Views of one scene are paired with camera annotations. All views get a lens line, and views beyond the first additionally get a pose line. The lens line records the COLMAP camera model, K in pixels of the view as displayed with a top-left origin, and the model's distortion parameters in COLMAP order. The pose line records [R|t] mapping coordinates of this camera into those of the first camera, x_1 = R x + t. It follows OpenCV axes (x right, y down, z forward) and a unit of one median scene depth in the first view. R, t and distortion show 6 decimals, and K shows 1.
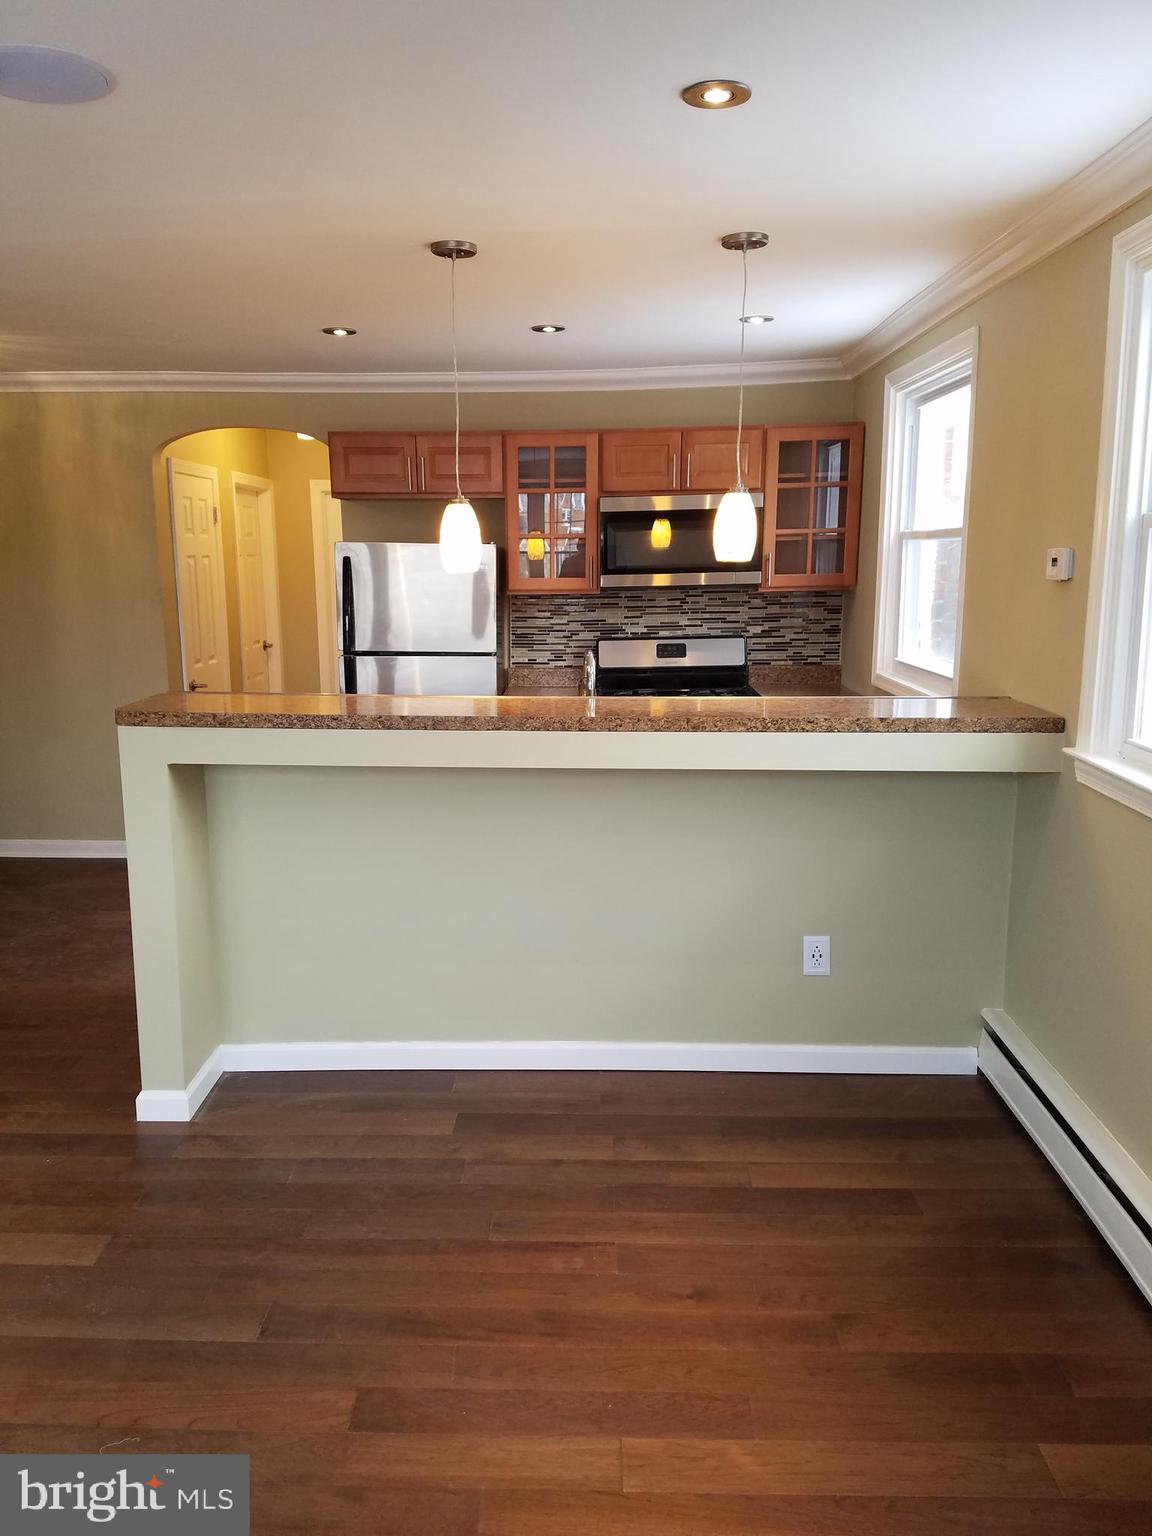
lens RADIAL K [[1167.8, 0, 552.0], [0, 1167.8, 755.8], [0, 0, 1]] dist [0.250583, -0.447614]
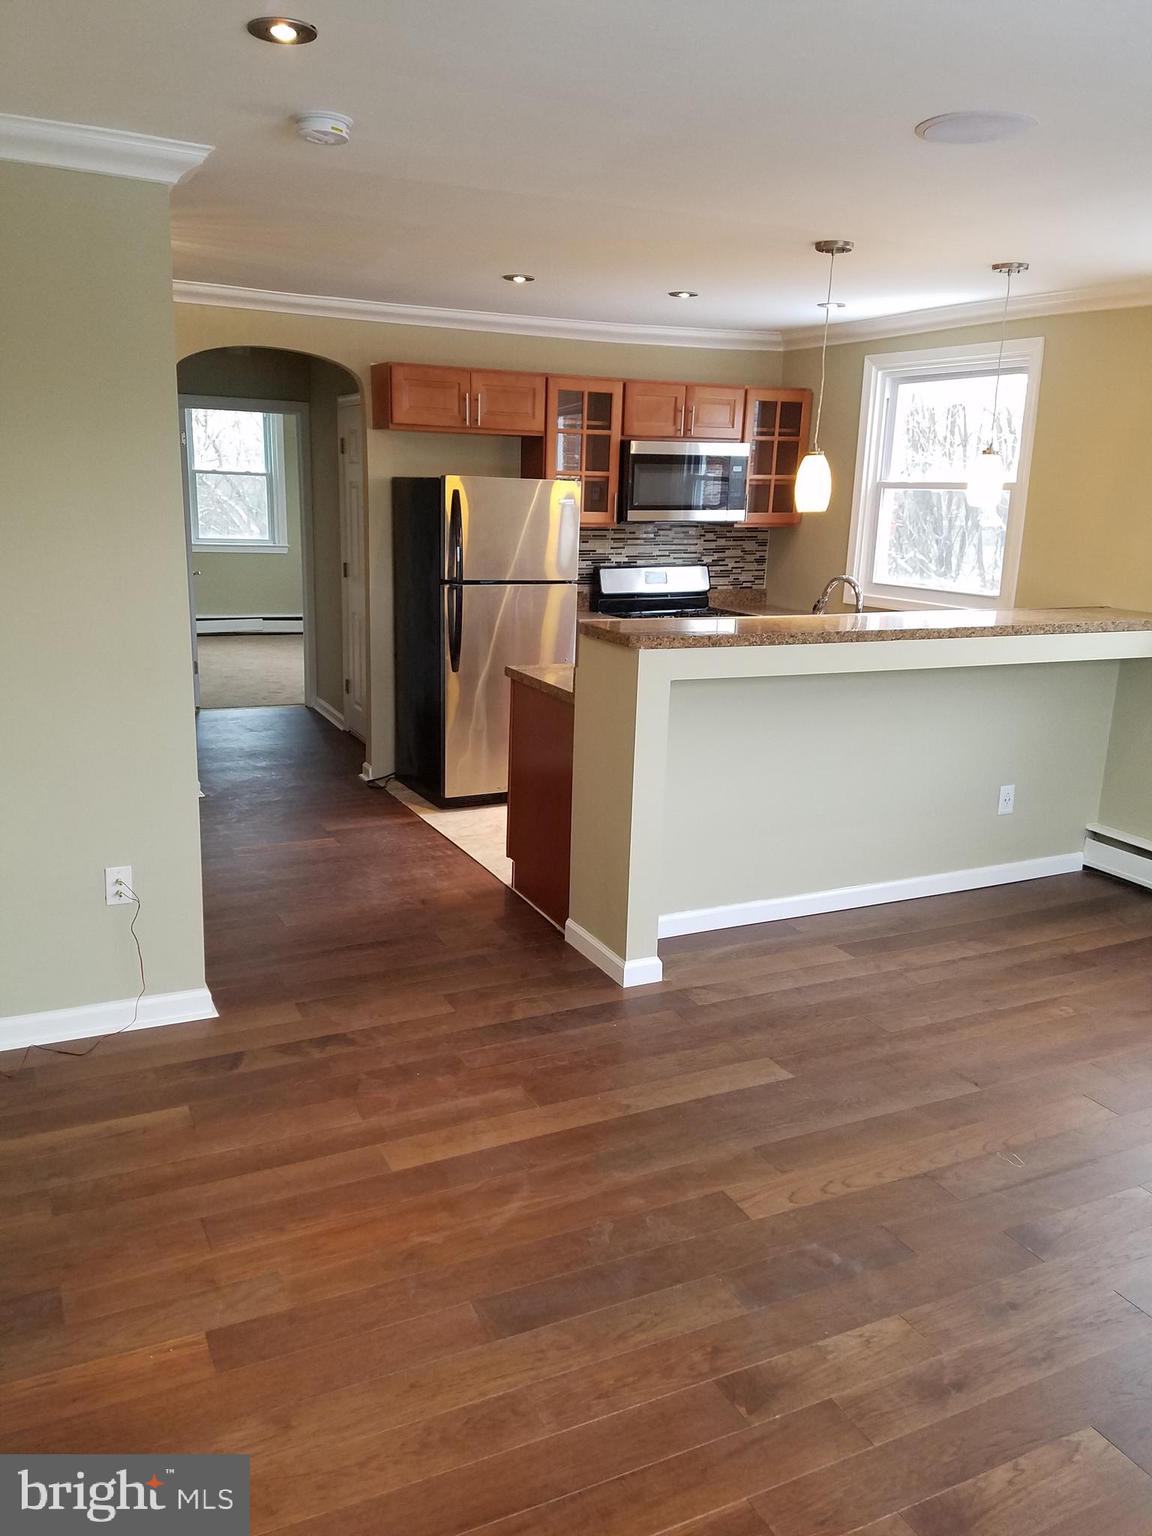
lens RADIAL K [[1167.8, 0, 552.0], [0, 1167.8, 755.8], [0, 0, 1]] dist [0.250583, -0.447614]
pose [[0.881036, -0.076884, 0.466760, -0.574889], [0.047325, 0.996079, 0.074743, -0.006662], [-0.470677, -0.043762, 0.881220, 0.020372]]
